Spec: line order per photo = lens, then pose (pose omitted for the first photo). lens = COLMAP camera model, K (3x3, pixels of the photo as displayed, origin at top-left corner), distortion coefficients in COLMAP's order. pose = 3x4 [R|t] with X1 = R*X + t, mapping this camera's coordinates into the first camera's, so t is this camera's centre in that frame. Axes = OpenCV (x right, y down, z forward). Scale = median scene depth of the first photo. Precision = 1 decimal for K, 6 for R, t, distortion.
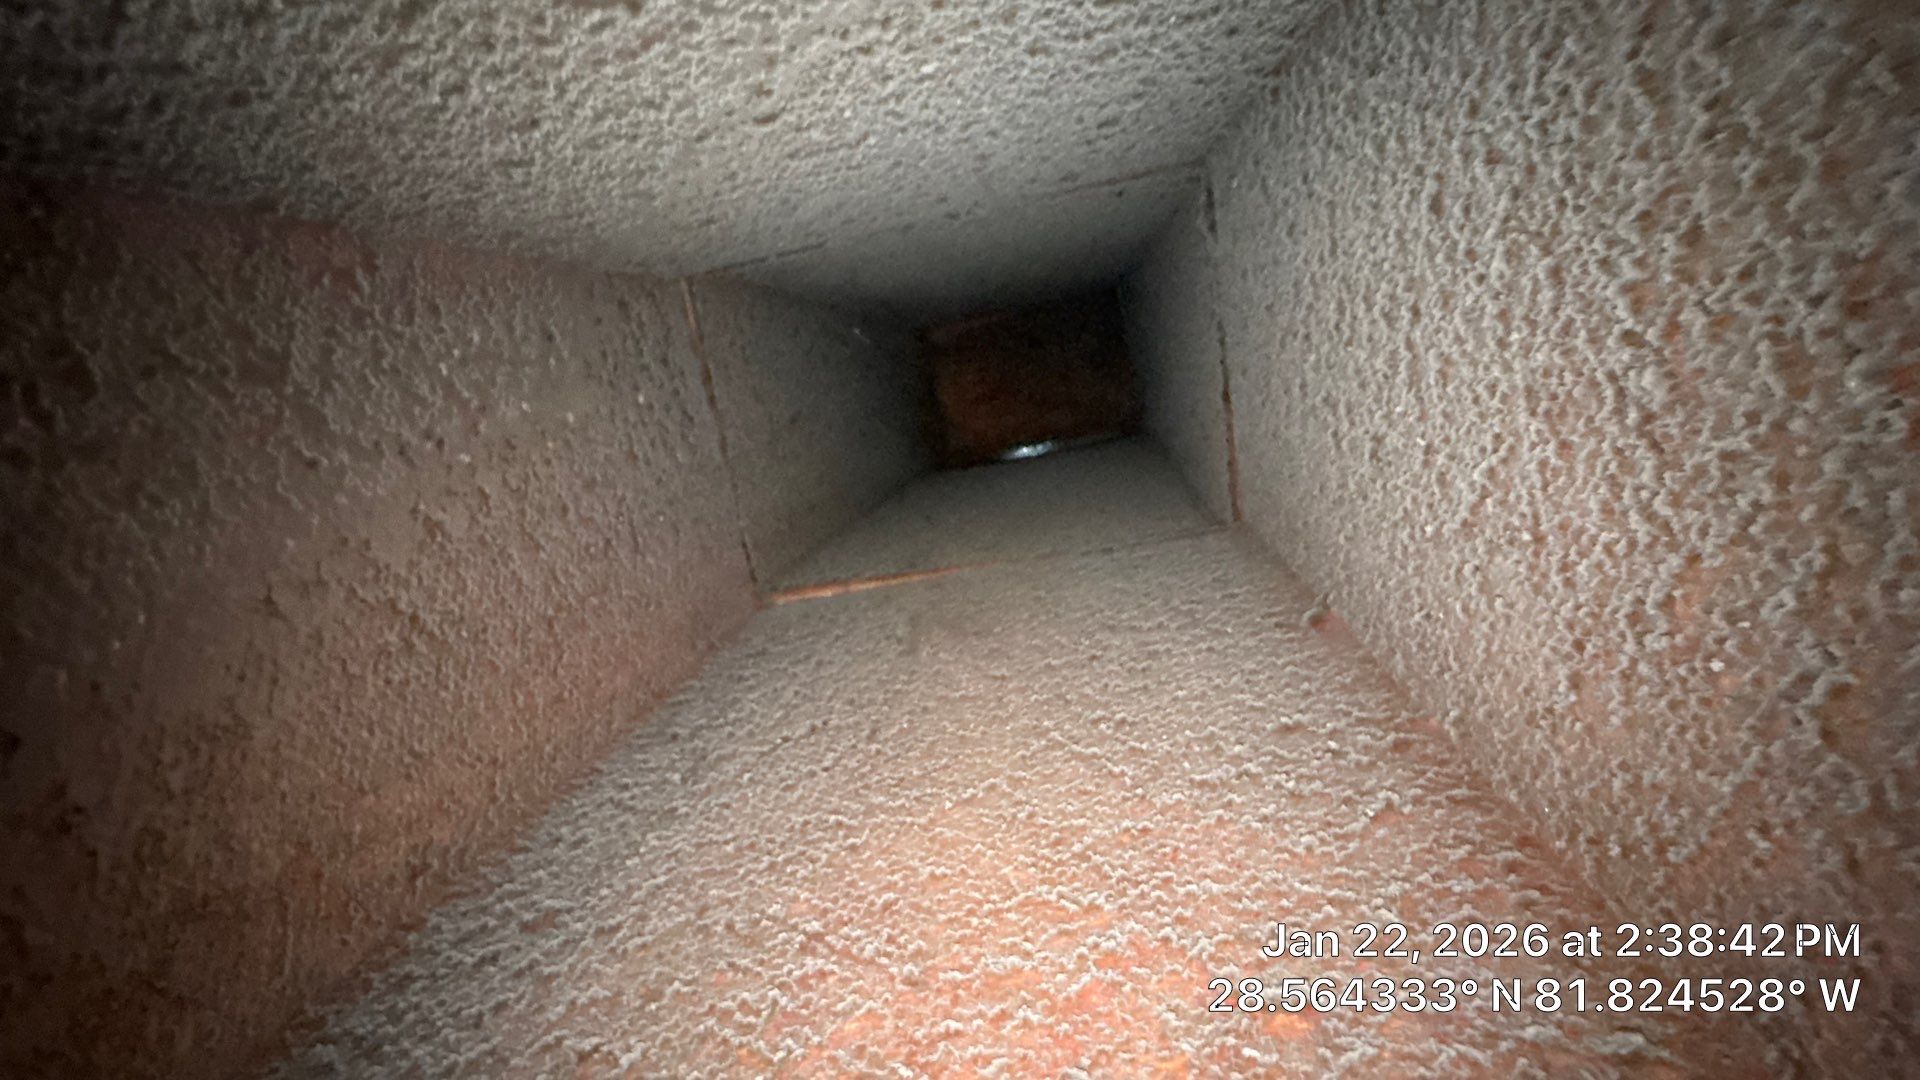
lens RADIAL K [[770.9, 0, 956.7], [0, 770.9, 536.1], [0, 0, 1]] dist [-0.002732, 0.000413]
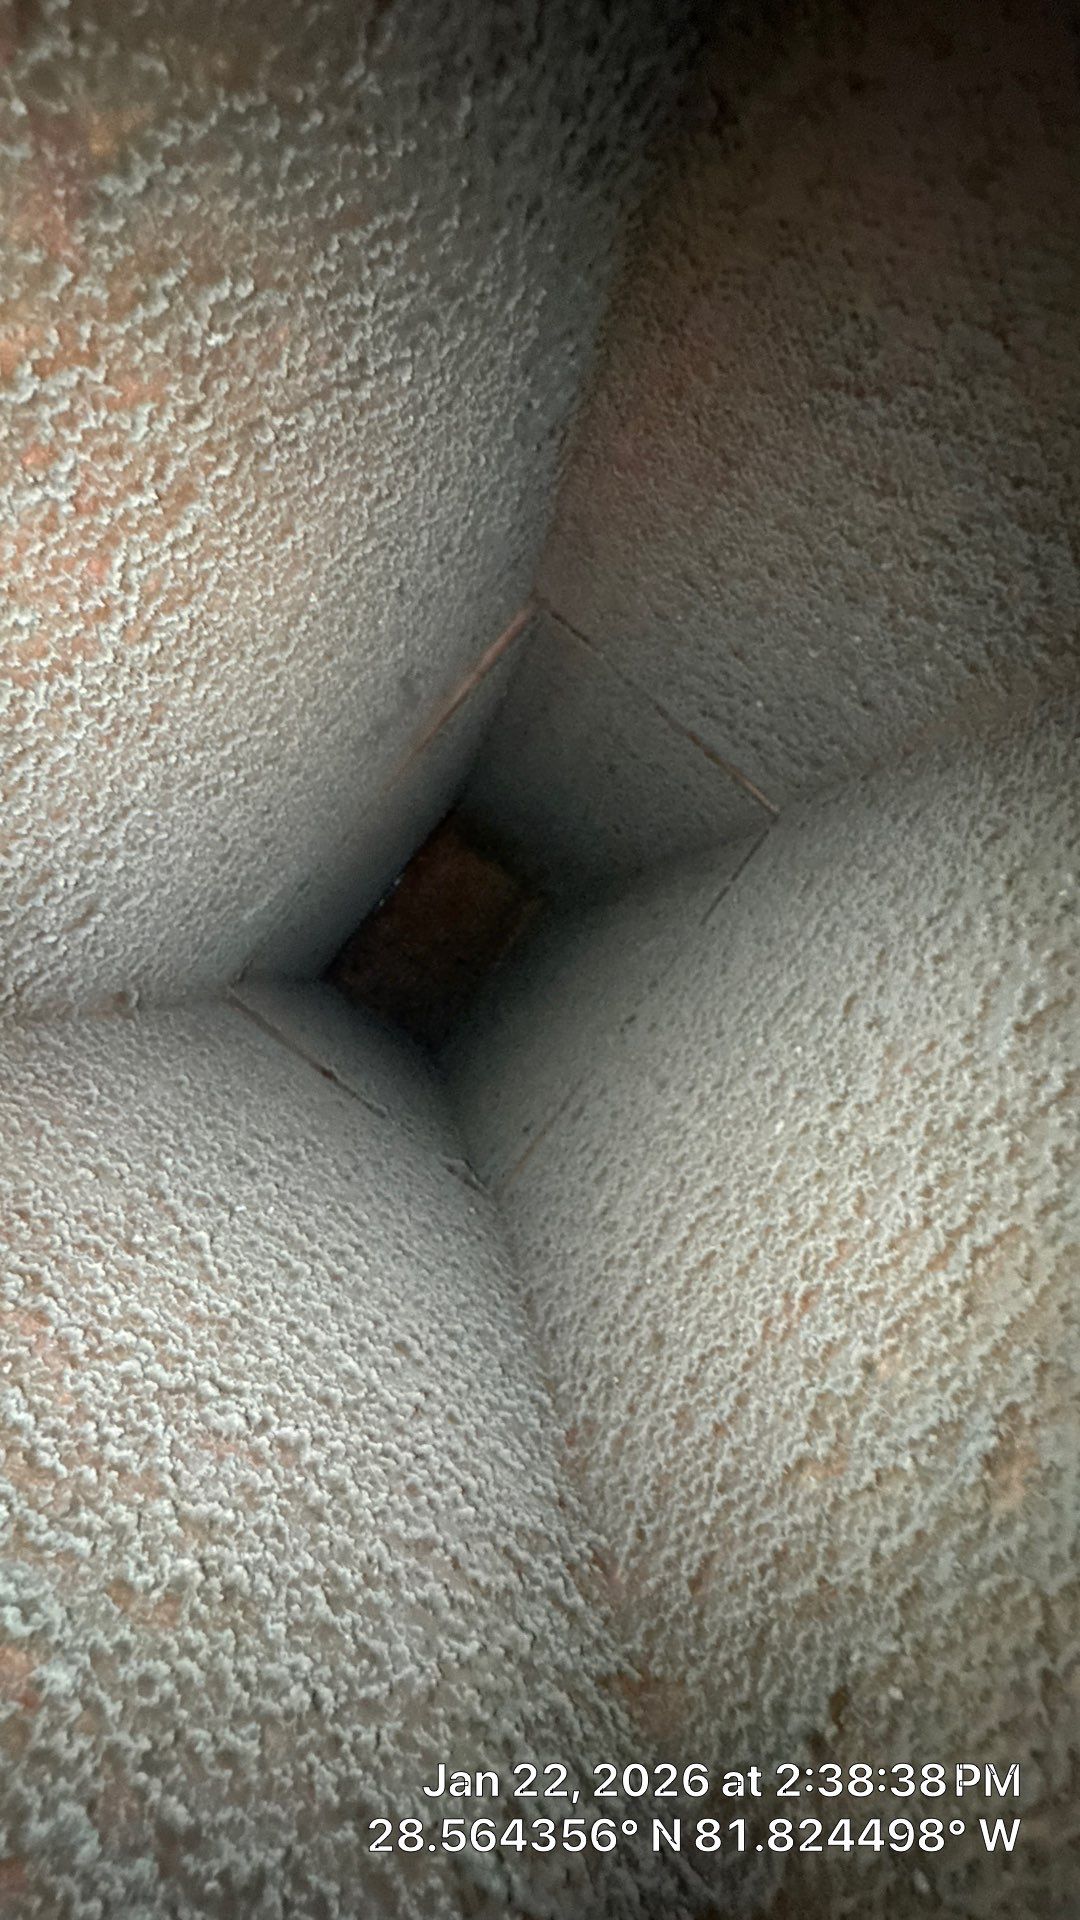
lens RADIAL K [[772.0, 0, 543.1], [0, 772.0, 954.4], [0, 0, 1]] dist [0.002034, 0.000302]
pose [[-0.754286, 0.656519, -0.005915, 0.085887], [-0.616384, -0.711219, -0.337990, 0.263340], [-0.226104, -0.251295, 0.941131, 0.008213]]
